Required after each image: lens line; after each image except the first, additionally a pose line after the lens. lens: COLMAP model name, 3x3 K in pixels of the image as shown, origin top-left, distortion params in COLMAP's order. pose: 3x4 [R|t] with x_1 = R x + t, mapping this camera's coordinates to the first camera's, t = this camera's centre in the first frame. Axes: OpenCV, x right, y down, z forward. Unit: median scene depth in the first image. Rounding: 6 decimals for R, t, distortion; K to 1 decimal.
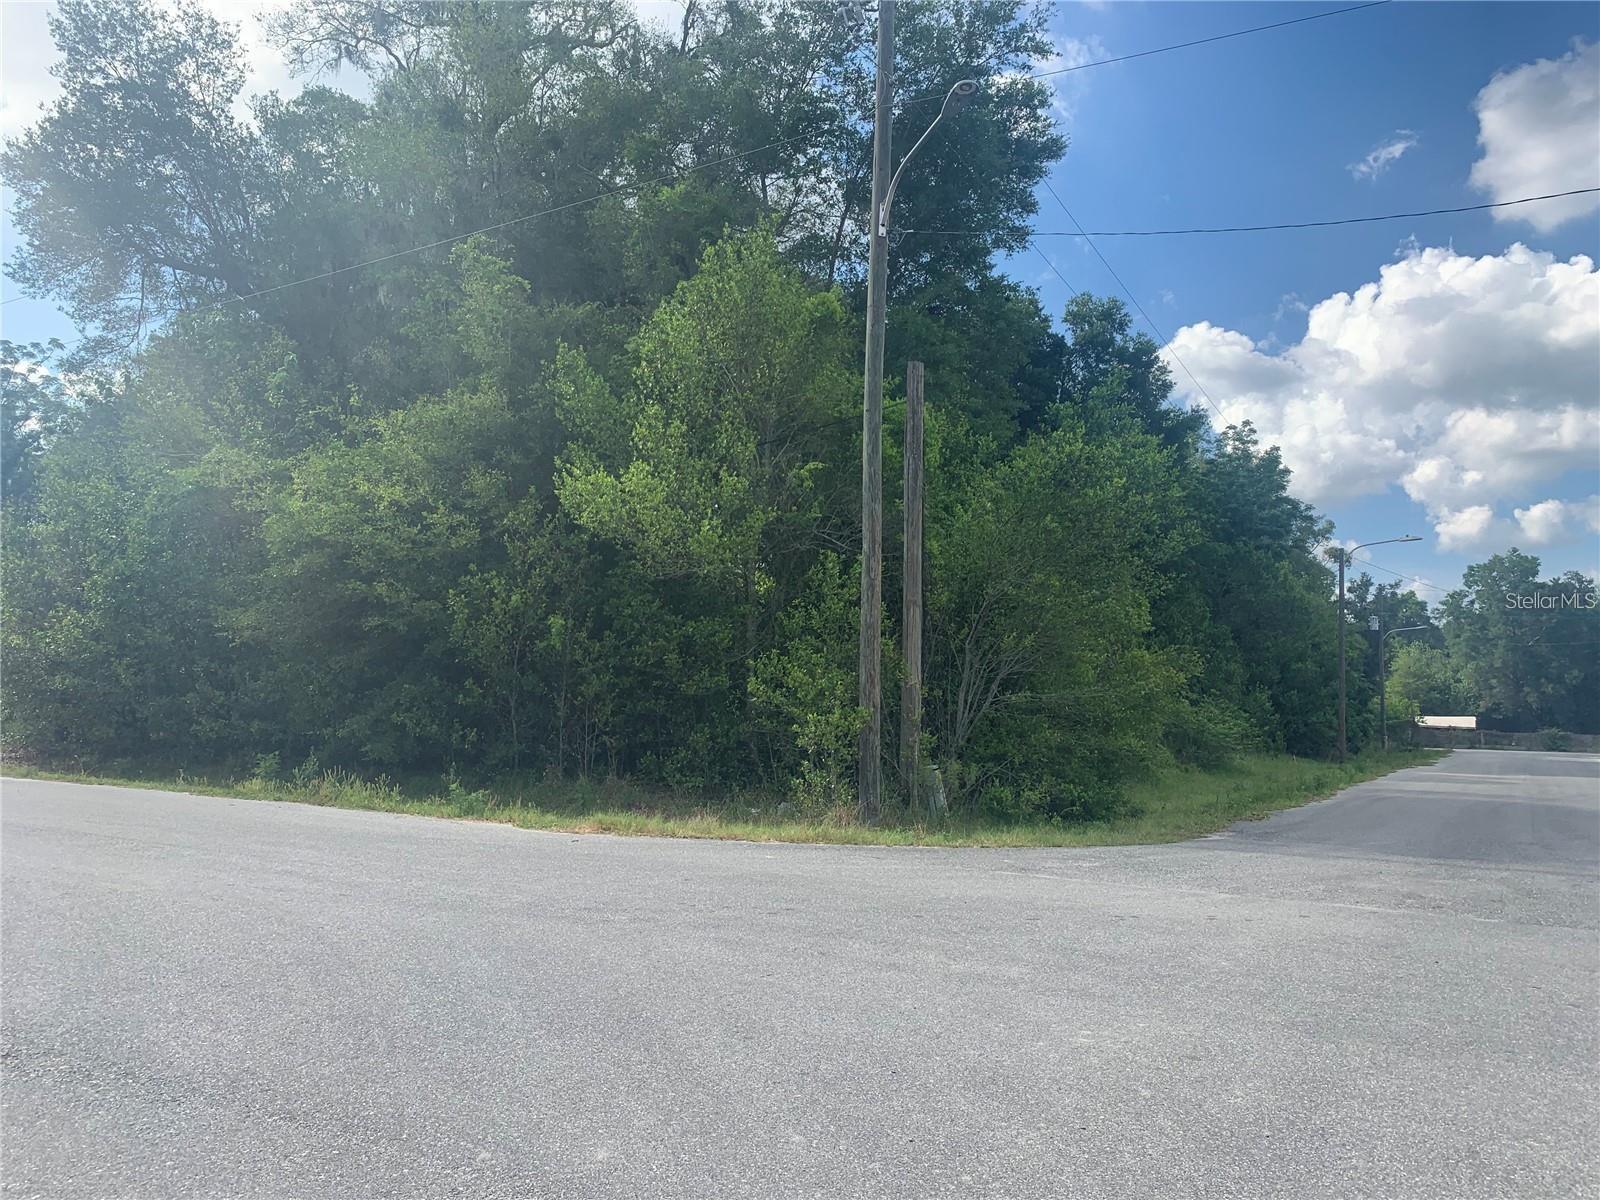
lens RADIAL K [[1219.0, 0, 800.0], [0, 1219.0, 600.0], [0, 0, 1]] dist [0.034071, -0.003263]
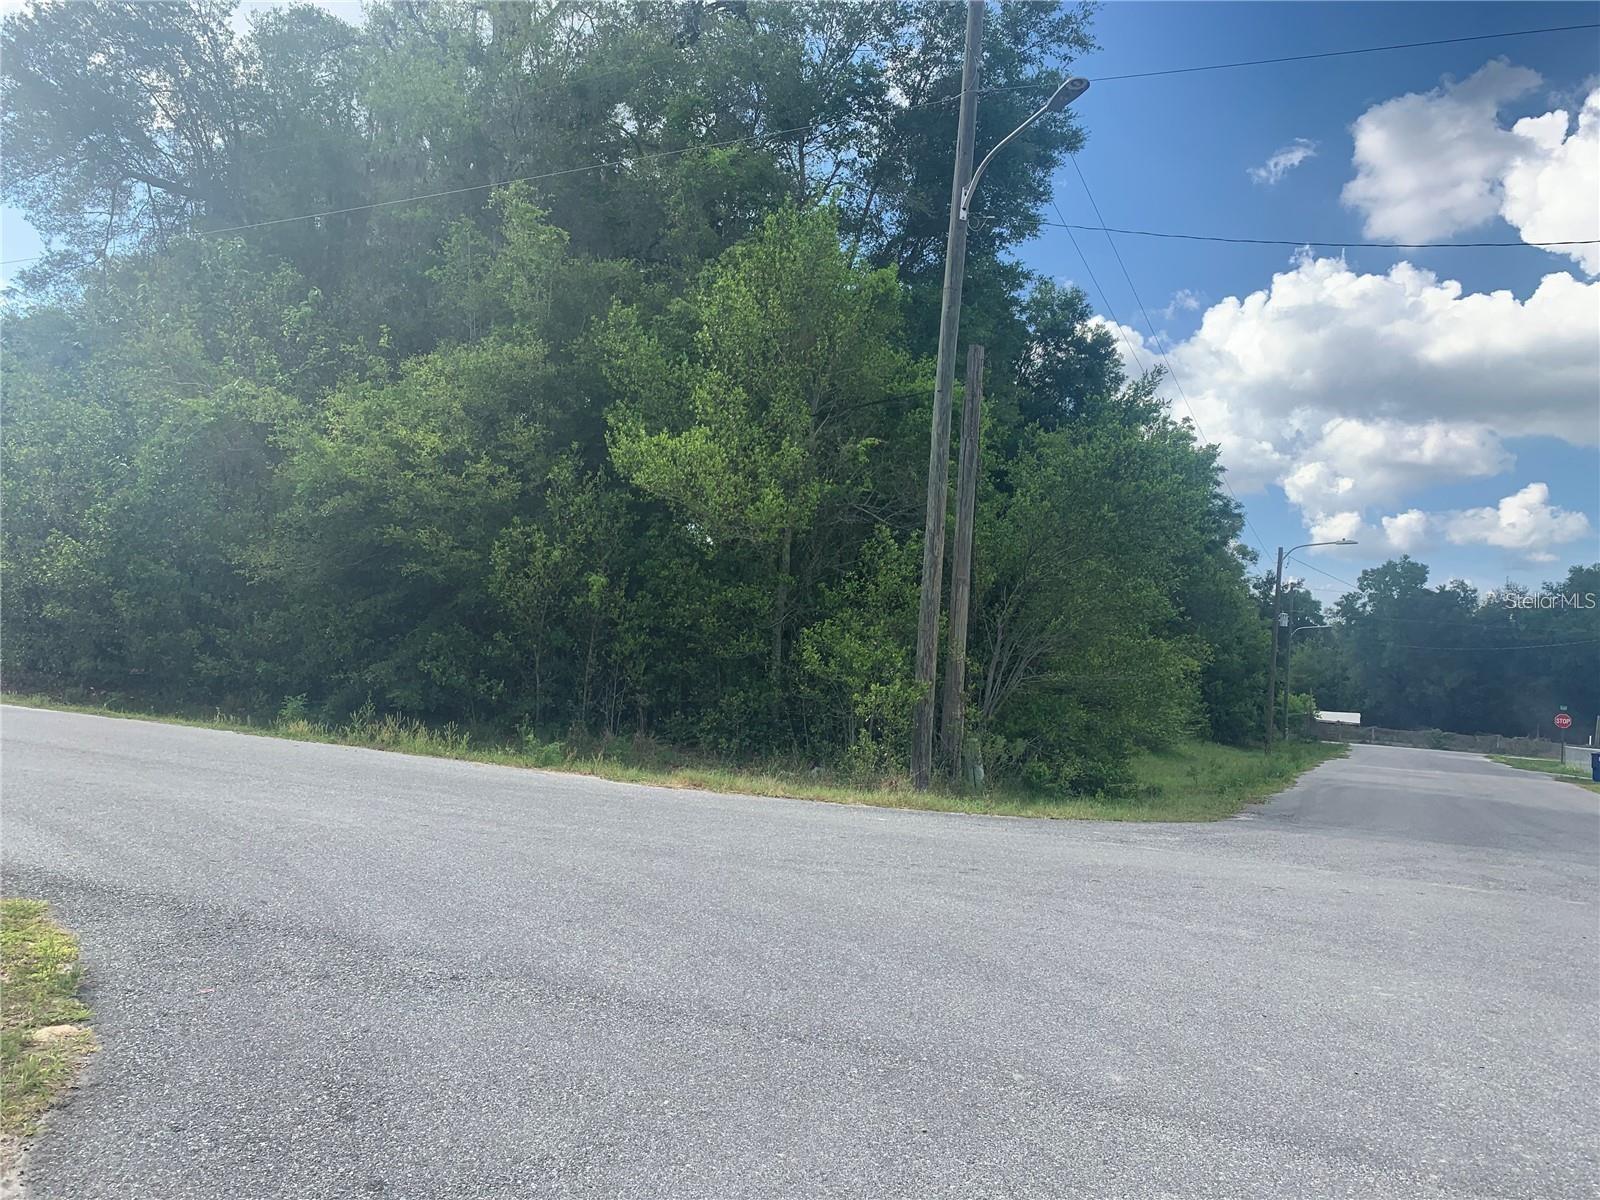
lens RADIAL K [[1220.1, 0, 800.0], [0, 1220.1, 619.5], [0, 0, 1]] dist [0.026963, -0.005669]
pose [[0.995094, 0.053853, 0.082995, -0.104666], [-0.057327, 0.997551, 0.040058, 0.001040], [-0.080635, -0.044620, 0.995745, -0.015680]]
